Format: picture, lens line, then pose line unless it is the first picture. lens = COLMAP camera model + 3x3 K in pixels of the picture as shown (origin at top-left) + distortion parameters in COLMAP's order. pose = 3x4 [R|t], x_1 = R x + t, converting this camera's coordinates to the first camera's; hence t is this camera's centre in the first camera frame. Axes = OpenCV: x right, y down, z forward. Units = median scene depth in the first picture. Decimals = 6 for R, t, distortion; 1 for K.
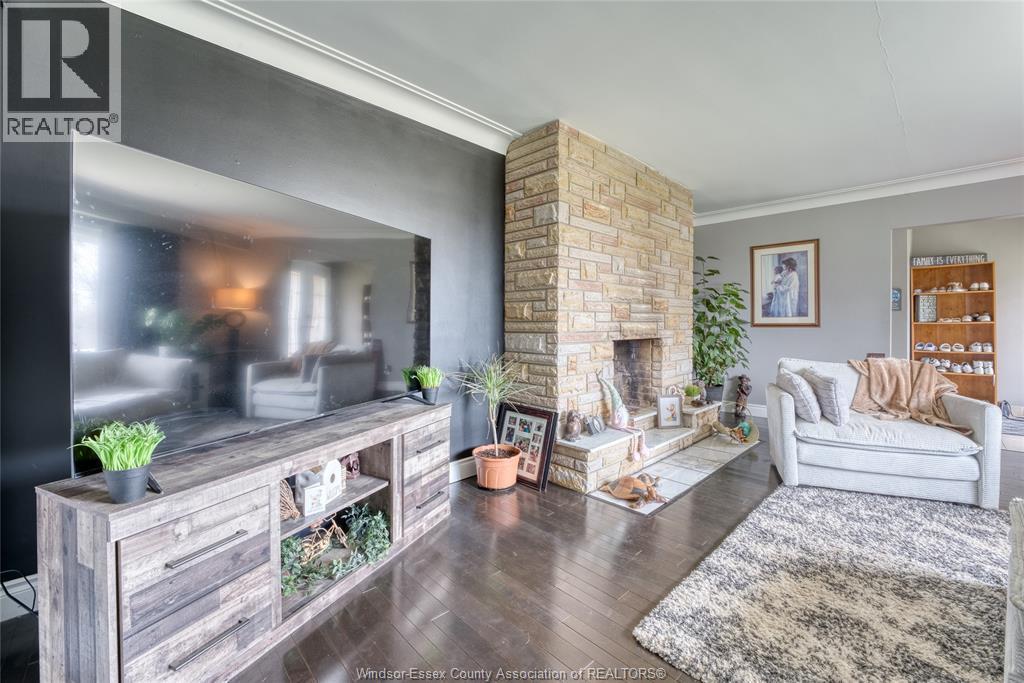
lens RADIAL K [[430.5, 0, 527.2], [0, 430.5, 326.0], [0, 0, 1]] dist [-0.023048, 0.000545]
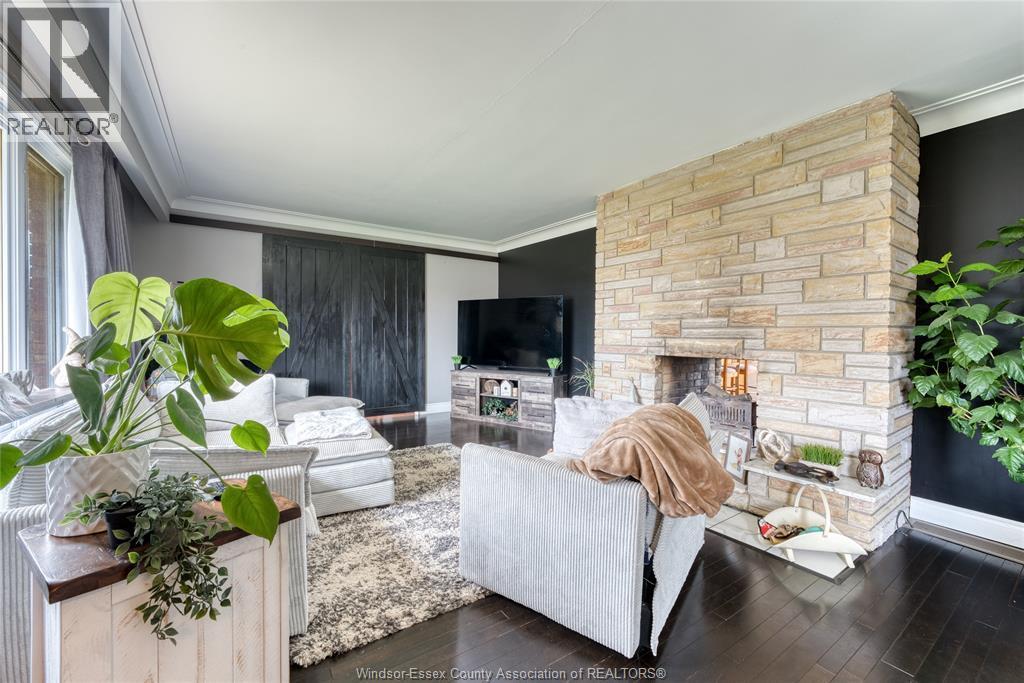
lens RADIAL K [[414.6, 0, 510.8], [0, 414.6, 344.4], [0, 0, 1]] dist [-0.015238, 0.000742]
pose [[-0.190509, 0.014398, -0.981580, 1.274522], [-0.021178, 0.999599, 0.018772, -0.004929], [0.981457, 0.024364, -0.190128, 0.841713]]
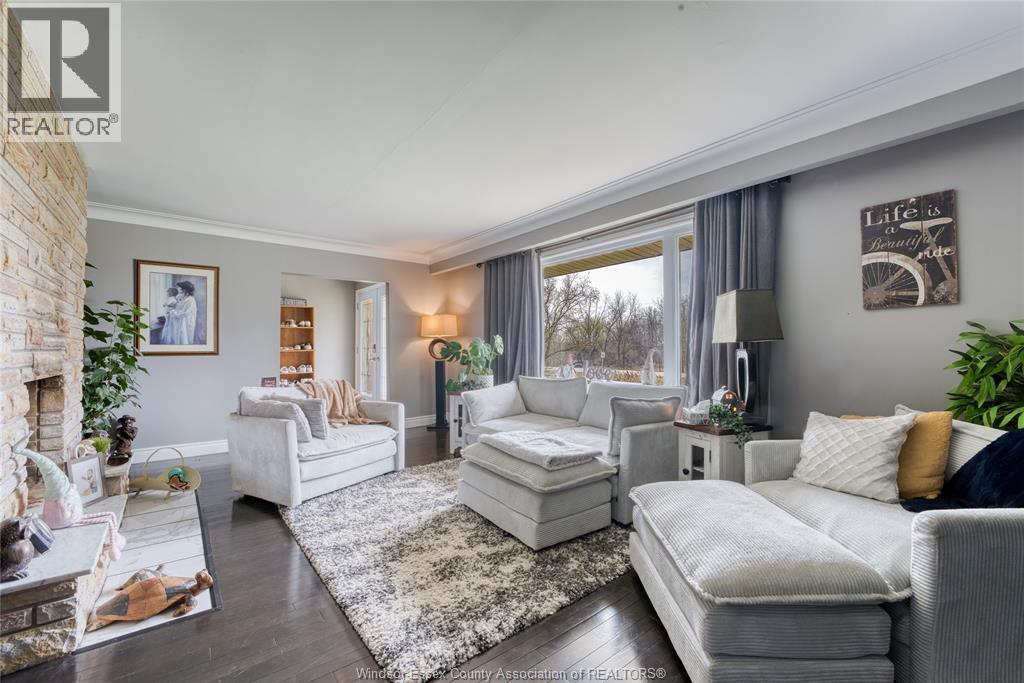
lens RADIAL K [[414.6, 0, 510.8], [0, 414.6, 344.4], [0, 0, 1]] dist [-0.015238, 0.000742]
pose [[0.110908, 0.012798, 0.993748, -0.273999], [0.007761, 0.999875, -0.013743, -0.005776], [-0.993800, 0.009236, 0.110795, 0.285441]]
